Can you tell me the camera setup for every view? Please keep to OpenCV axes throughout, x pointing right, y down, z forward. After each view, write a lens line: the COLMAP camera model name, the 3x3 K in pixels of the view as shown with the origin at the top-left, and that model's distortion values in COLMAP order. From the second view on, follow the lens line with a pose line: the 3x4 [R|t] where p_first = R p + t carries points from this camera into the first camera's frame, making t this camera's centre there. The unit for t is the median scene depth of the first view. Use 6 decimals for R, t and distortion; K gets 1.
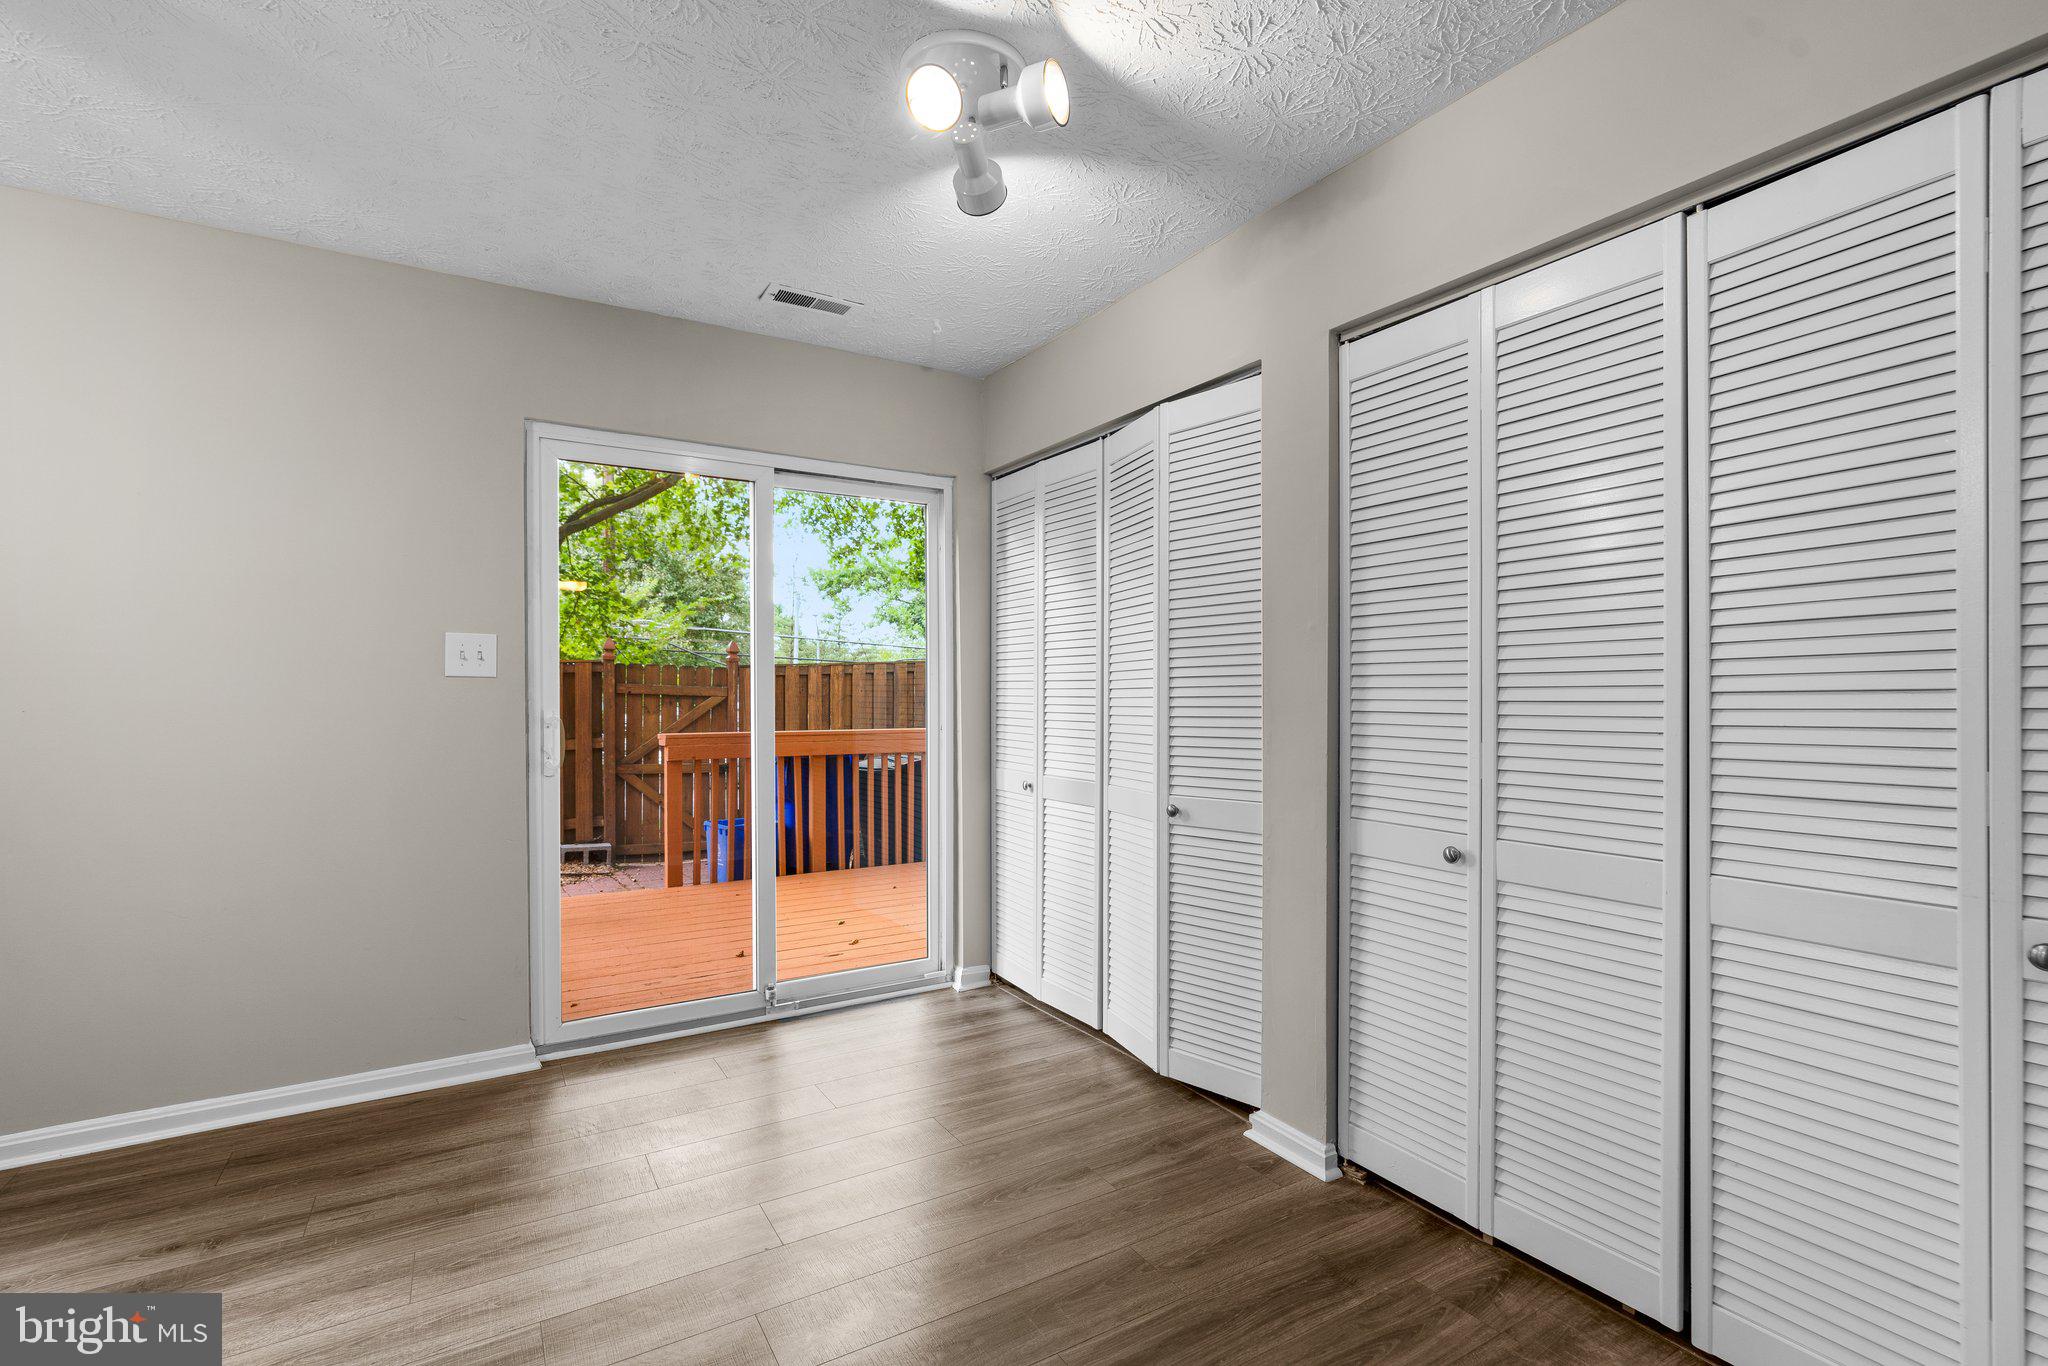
lens RADIAL K [[924.2, 0, 1018.7], [0, 924.2, 700.4], [0, 0, 1]] dist [-0.000859, 0.000209]
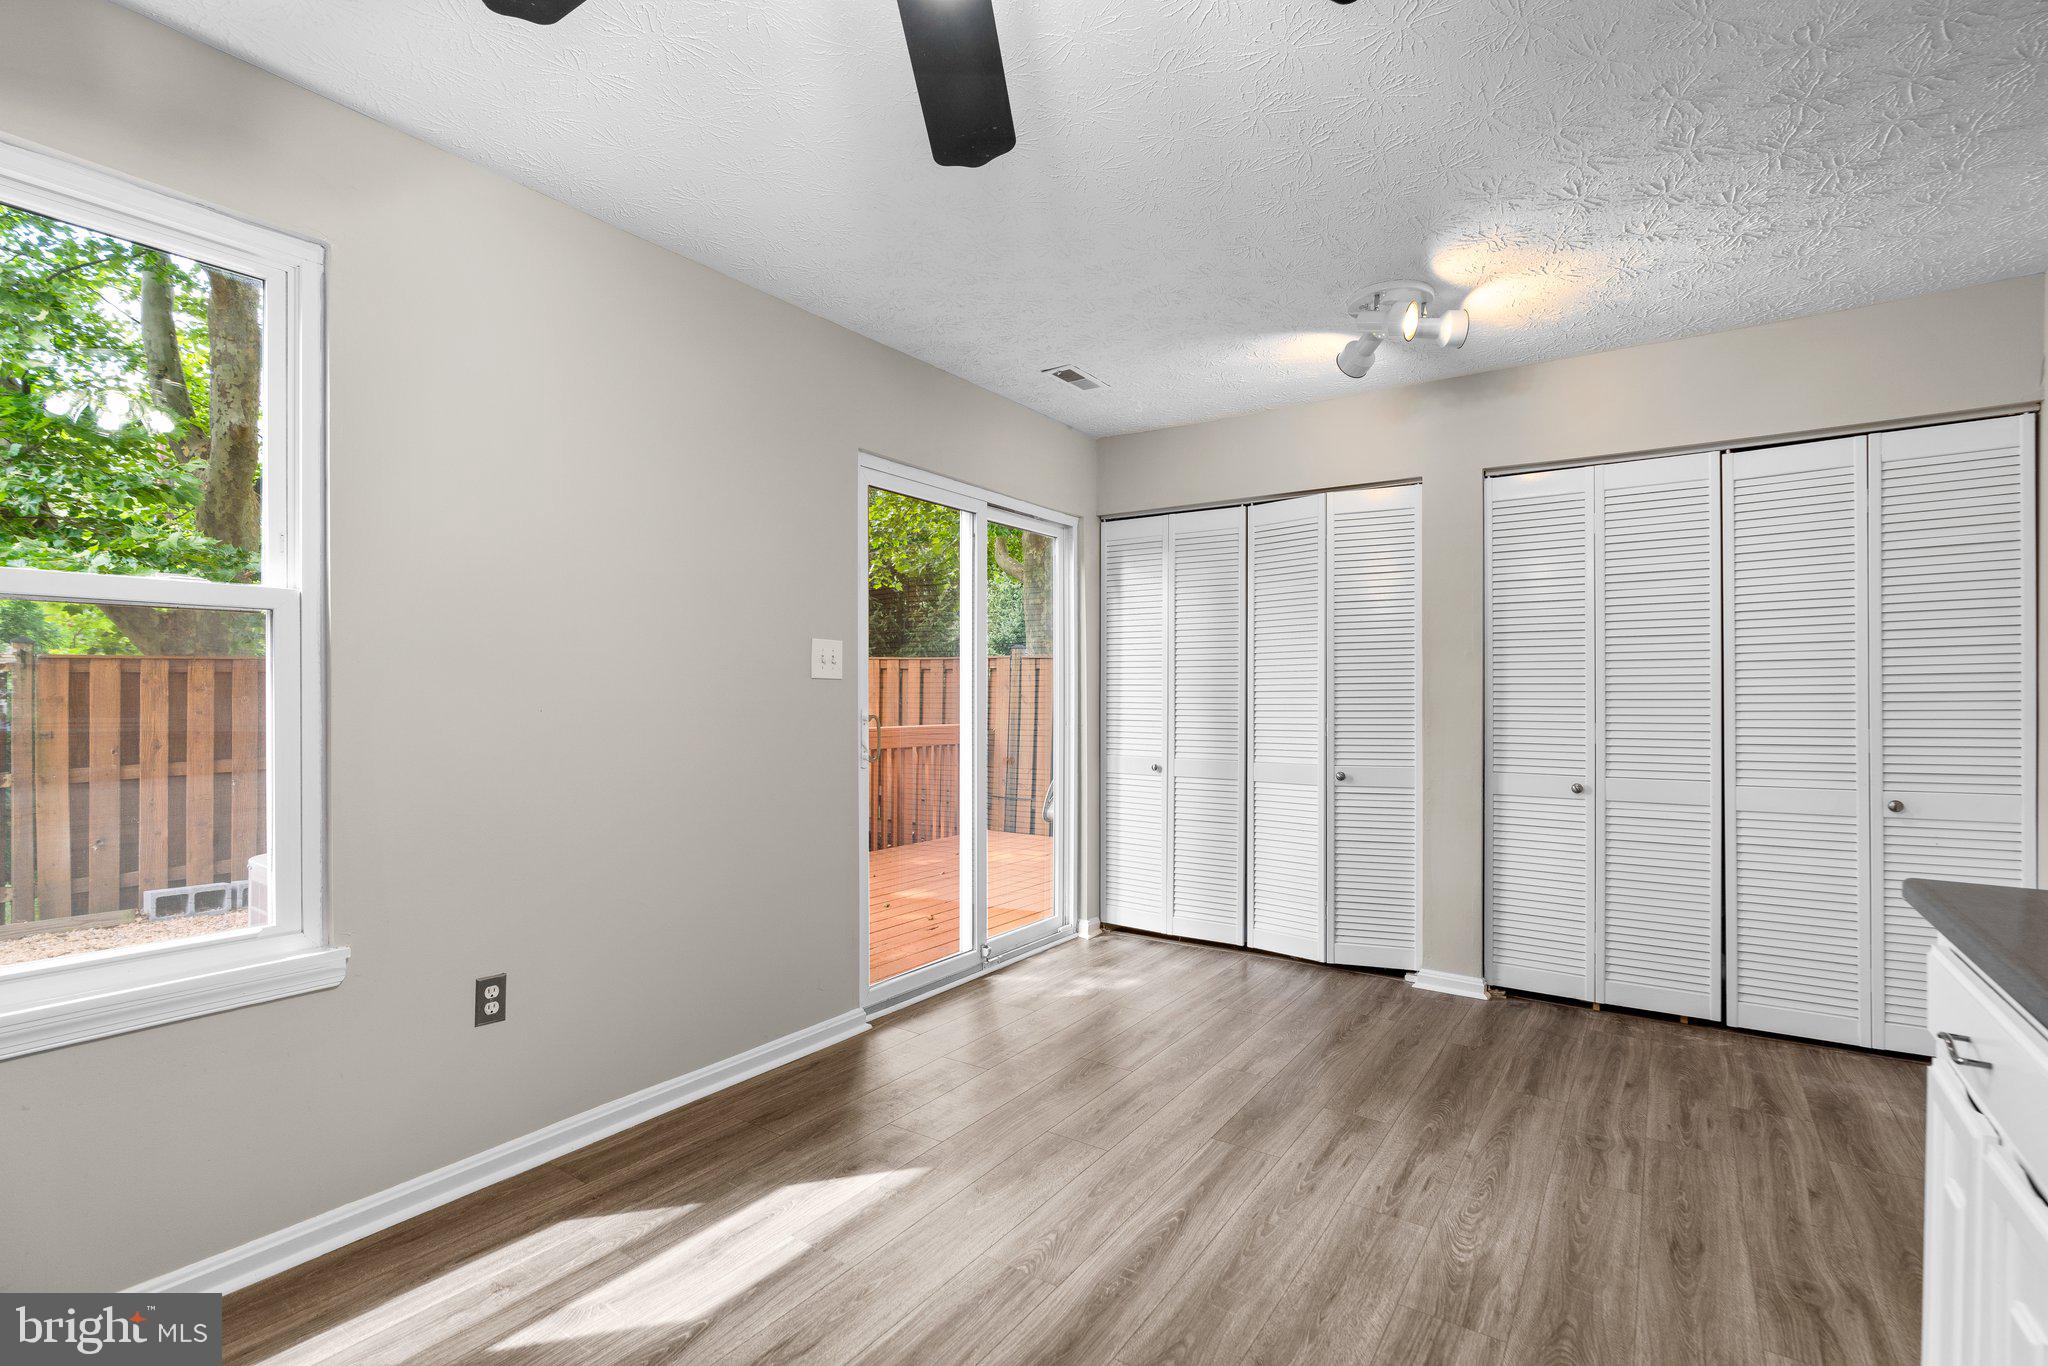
lens RADIAL K [[929.9, 0, 1031.4], [0, 929.9, 693.5], [0, 0, 1]] dist [-0.012180, 0.009033]
pose [[0.913137, 0.001622, 0.407649, -1.024578], [0.002296, 0.999956, -0.009121, 0.003032], [-0.407646, 0.009264, 0.913093, -0.146136]]
